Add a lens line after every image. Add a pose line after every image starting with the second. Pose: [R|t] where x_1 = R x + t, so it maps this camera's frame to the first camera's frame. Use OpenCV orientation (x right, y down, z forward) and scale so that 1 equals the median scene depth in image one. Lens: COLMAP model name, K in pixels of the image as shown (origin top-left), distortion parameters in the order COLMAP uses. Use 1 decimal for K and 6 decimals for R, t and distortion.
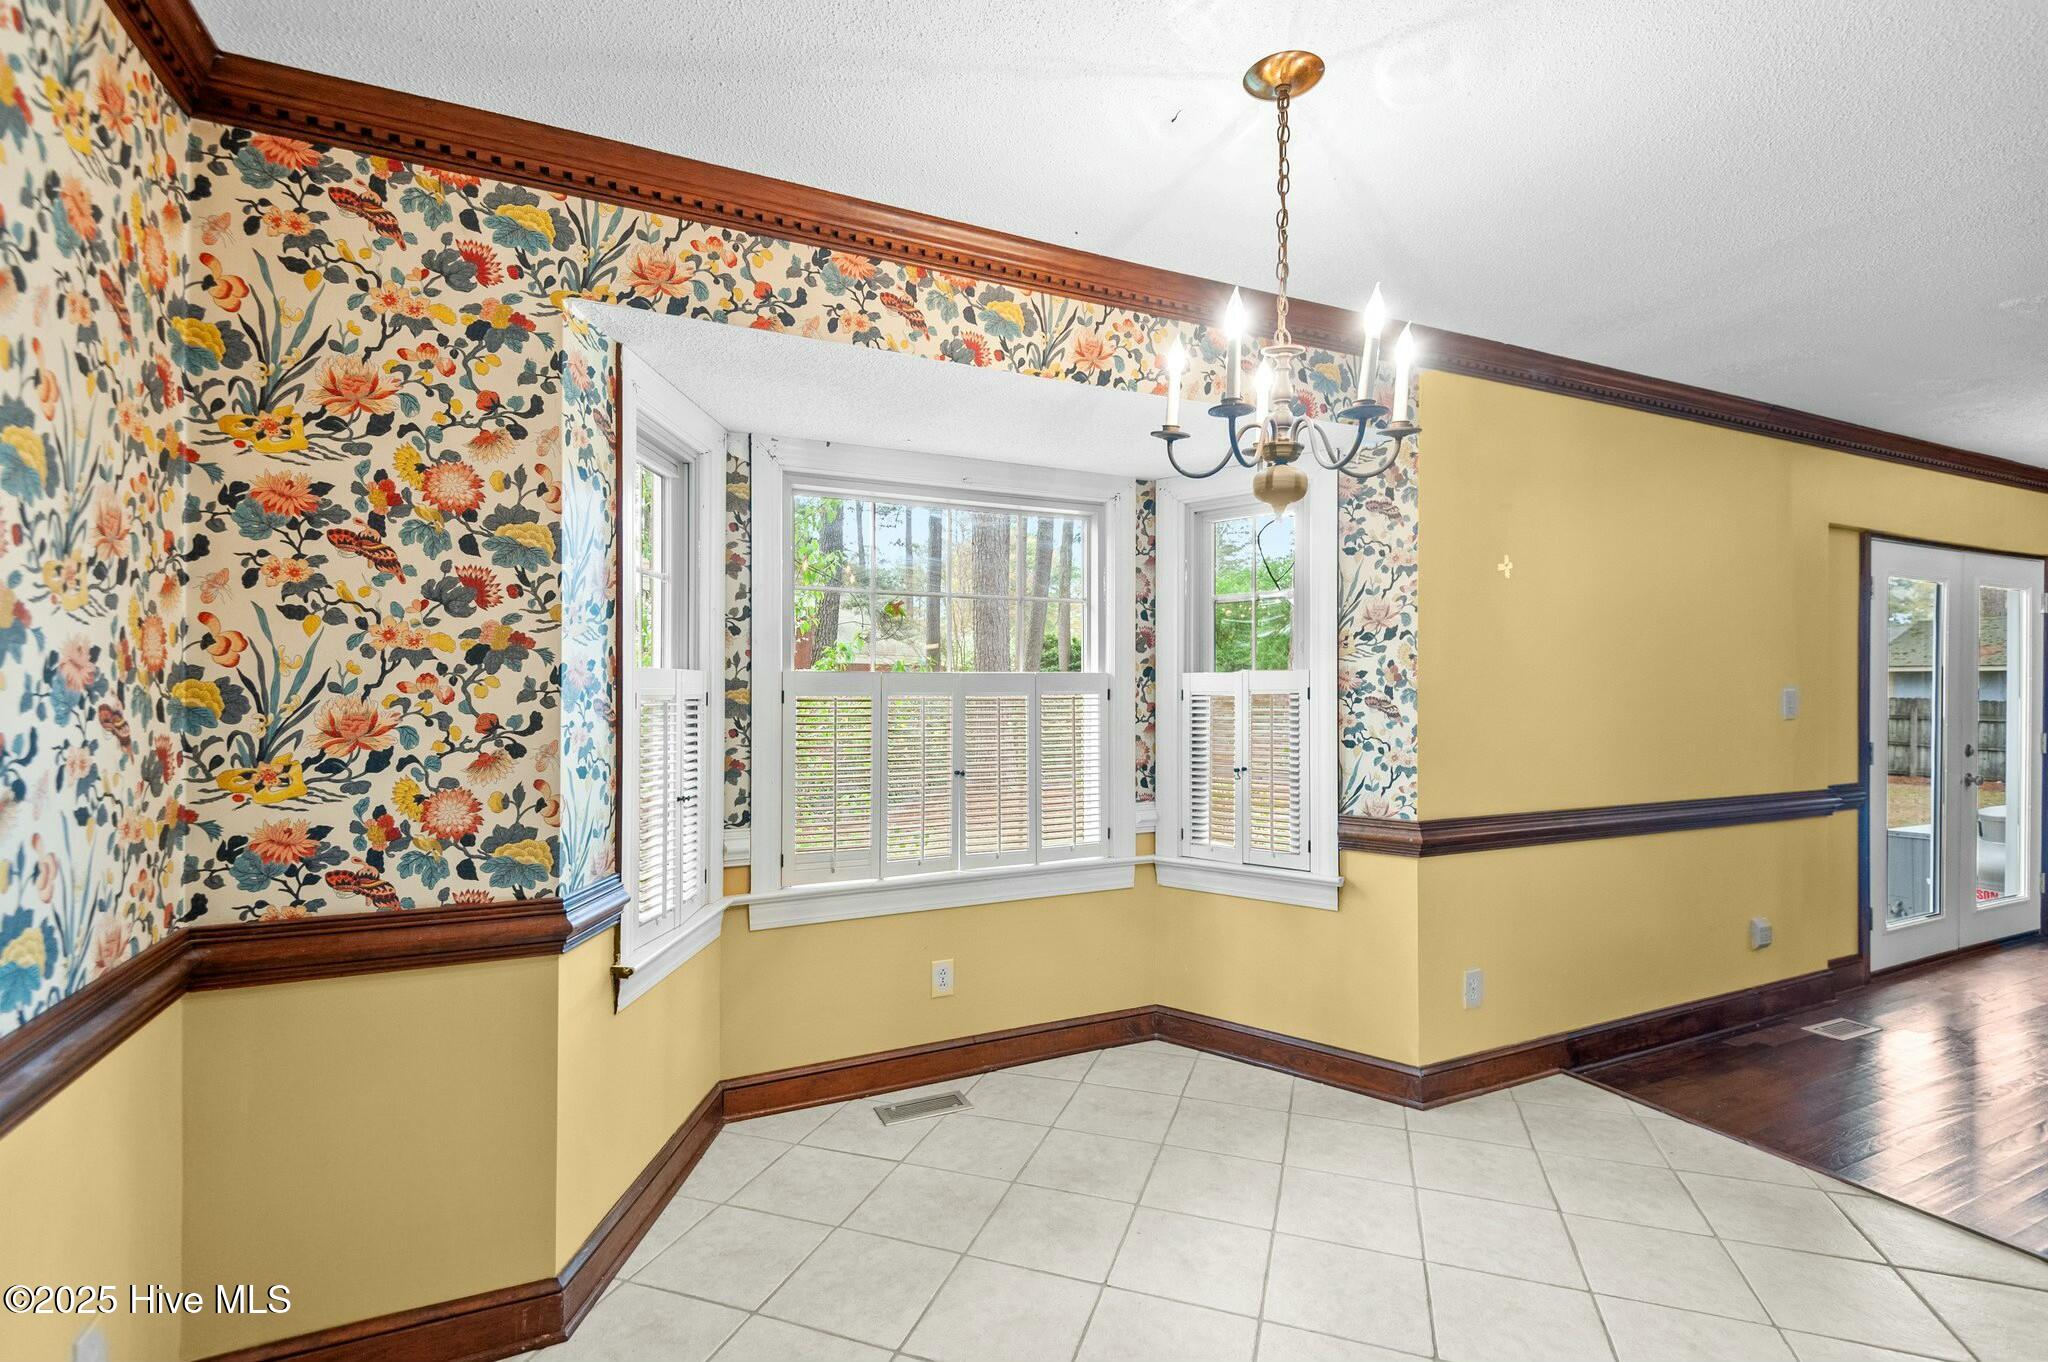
lens RADIAL K [[930.3, 0, 1024.0], [0, 930.3, 682.3], [0, 0, 1]] dist [0.011975, -0.007834]
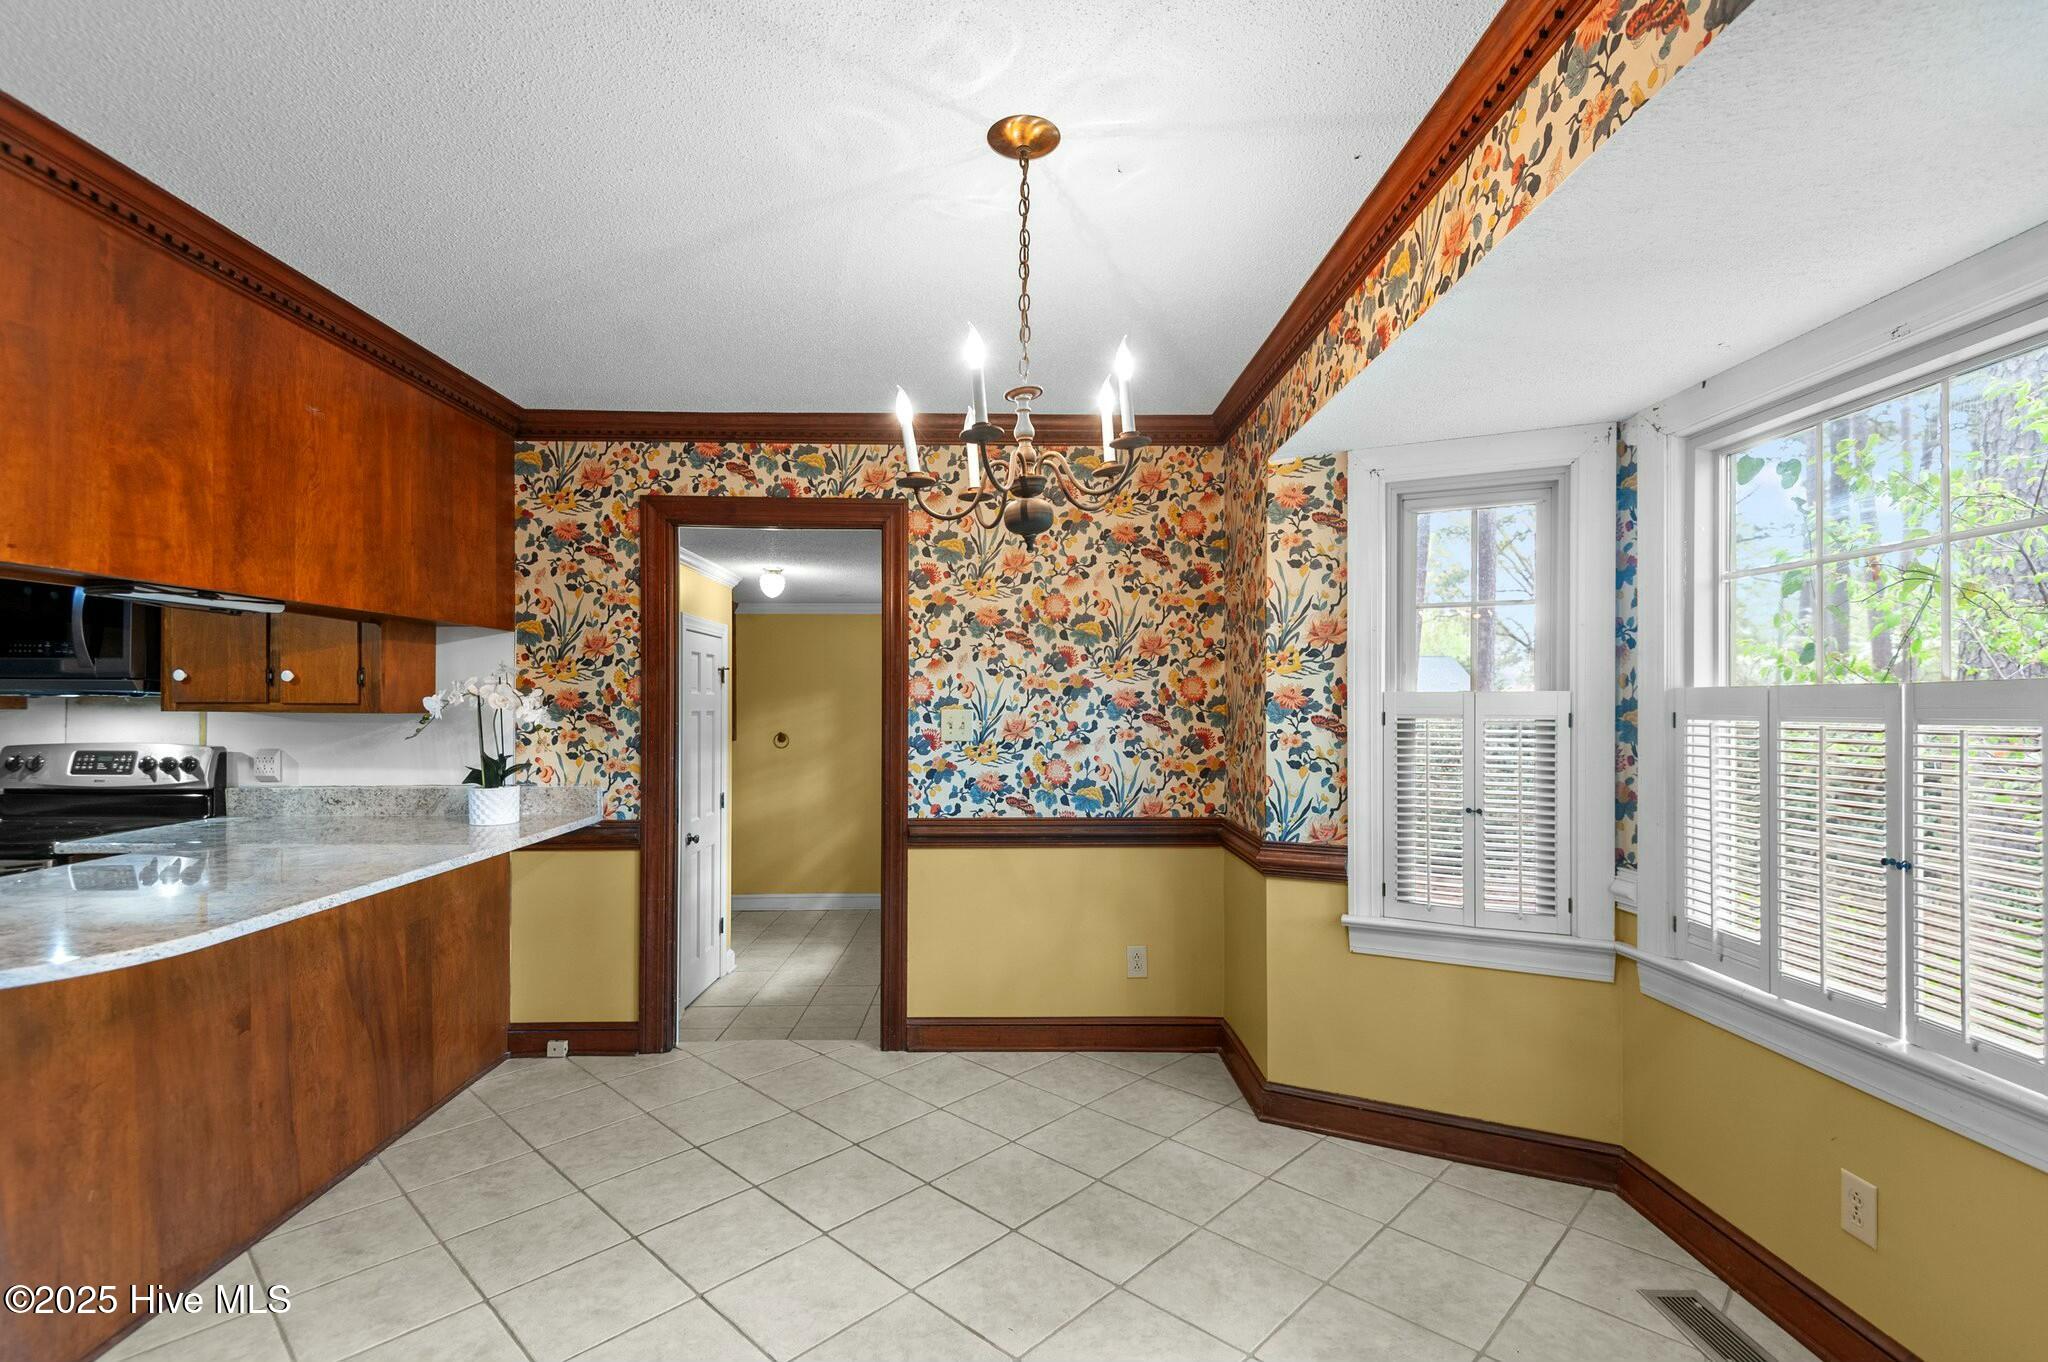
lens RADIAL K [[930.3, 0, 1010.2], [0, 930.3, 698.6], [0, 0, 1]] dist [0.011975, -0.007834]
pose [[-0.427867, -0.009252, -0.903794, 0.852266], [0.001721, 0.999937, -0.011051, 0.005519], [0.903840, -0.006284, -0.427825, 0.983903]]
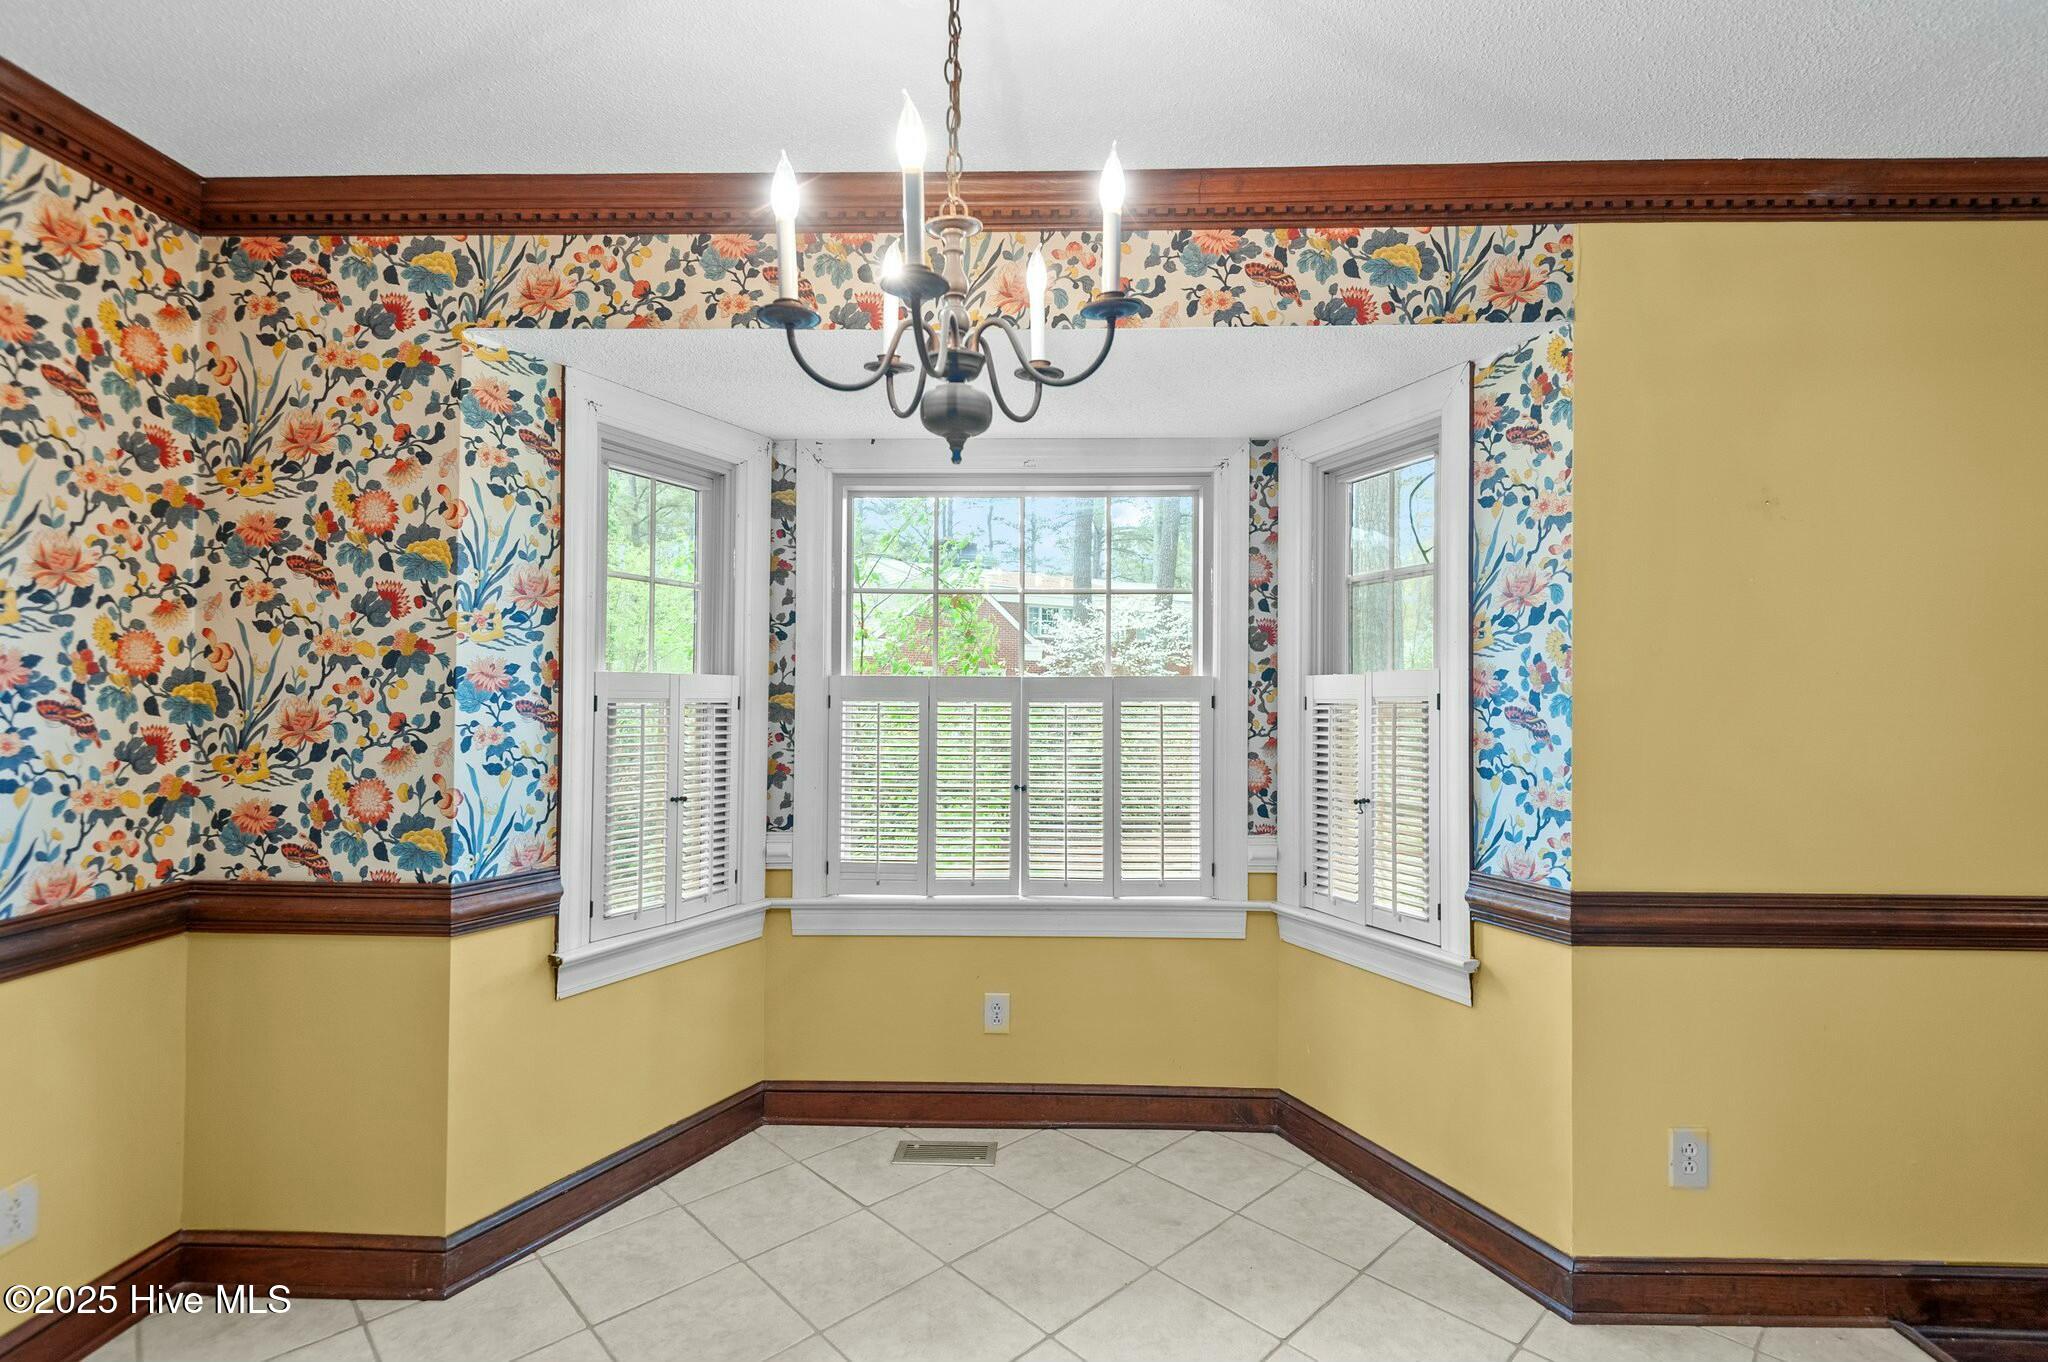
lens RADIAL K [[930.3, 0, 1031.9], [0, 930.3, 681.9], [0, 0, 1]] dist [0.011975, -0.007834]
pose [[0.892359, -0.004069, -0.451307, 0.450221], [-0.001225, 0.999934, -0.011436, 0.006493], [0.451324, 0.010758, 0.892295, 0.258115]]
